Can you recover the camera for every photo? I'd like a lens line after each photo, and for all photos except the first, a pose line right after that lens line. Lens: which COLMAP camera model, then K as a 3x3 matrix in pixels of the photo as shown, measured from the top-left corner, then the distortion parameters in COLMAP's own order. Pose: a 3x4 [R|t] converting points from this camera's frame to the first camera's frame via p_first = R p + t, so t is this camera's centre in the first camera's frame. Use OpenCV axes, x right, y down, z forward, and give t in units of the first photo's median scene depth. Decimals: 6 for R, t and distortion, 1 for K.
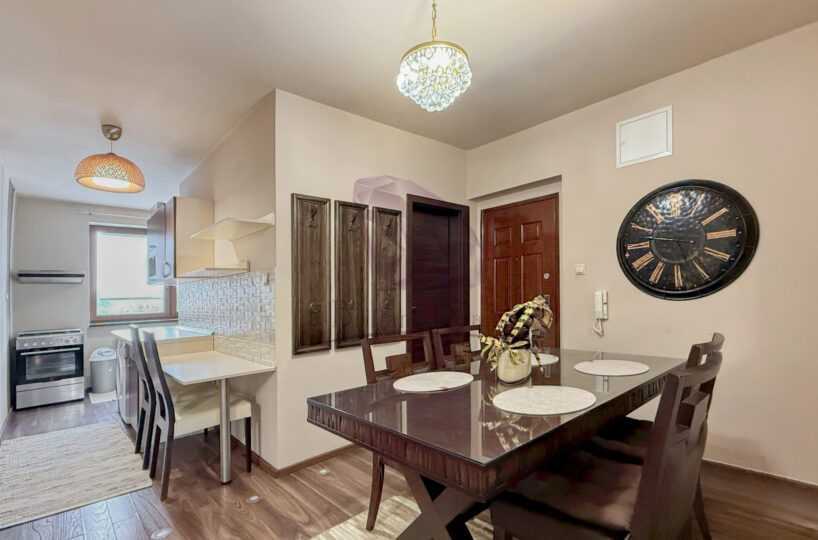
lens RADIAL K [[396.1, 0, 408.0], [0, 396.1, 284.2], [0, 0, 1]] dist [0.000231, 0.000245]
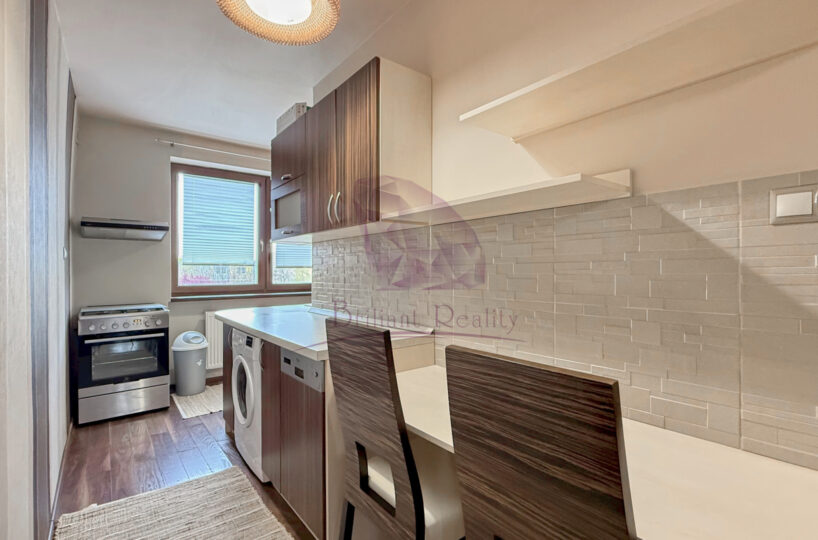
lens RADIAL K [[370.0, 0, 384.4], [0, 370.0, 272.4], [0, 0, 1]] dist [-0.000719, 0.000045]
pose [[0.996597, 0.028106, -0.077490, -0.401654], [-0.025783, 0.999192, 0.030827, 0.025968], [0.078294, -0.028724, 0.996516, 0.395333]]
